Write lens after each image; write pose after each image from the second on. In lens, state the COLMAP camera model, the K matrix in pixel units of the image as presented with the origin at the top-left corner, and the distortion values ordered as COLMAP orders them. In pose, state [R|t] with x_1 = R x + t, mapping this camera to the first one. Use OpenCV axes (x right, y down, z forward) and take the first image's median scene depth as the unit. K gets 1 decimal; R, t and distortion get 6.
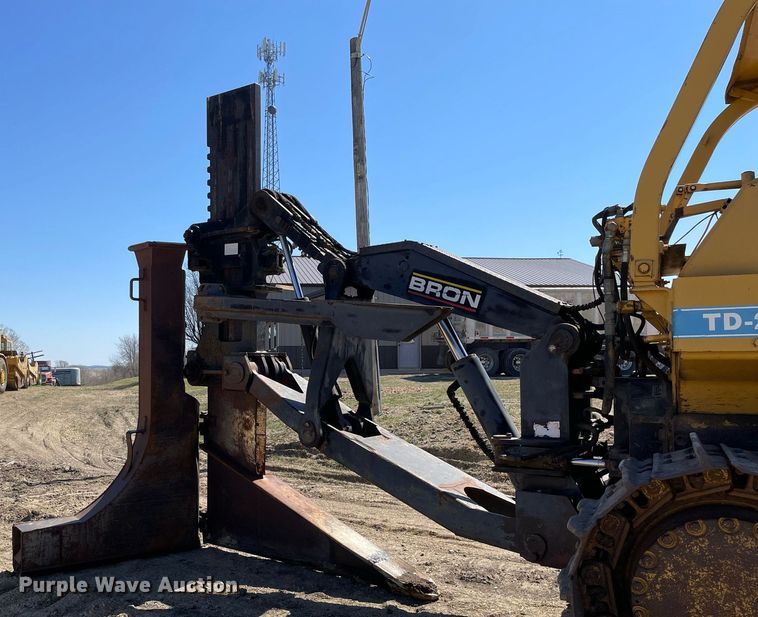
lens RADIAL K [[672.7, 0, 341.9], [0, 672.7, 348.1], [0, 0, 1]] dist [0.079747, -0.003974]
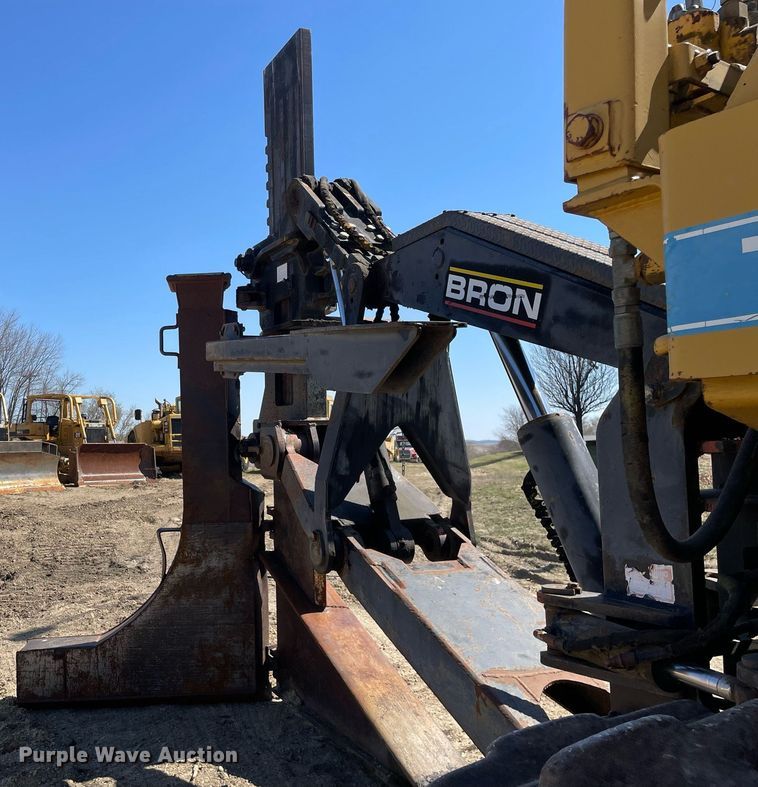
lens RADIAL K [[786.3, 0, 310.3], [0, 786.3, 389.9], [0, 0, 1]] dist [0.044567, 0.000000]
pose [[0.852677, -0.044730, -0.520521, 0.338312], [0.025506, 0.998704, -0.044041, 0.012885], [0.521816, 0.024277, 0.852712, 0.397320]]
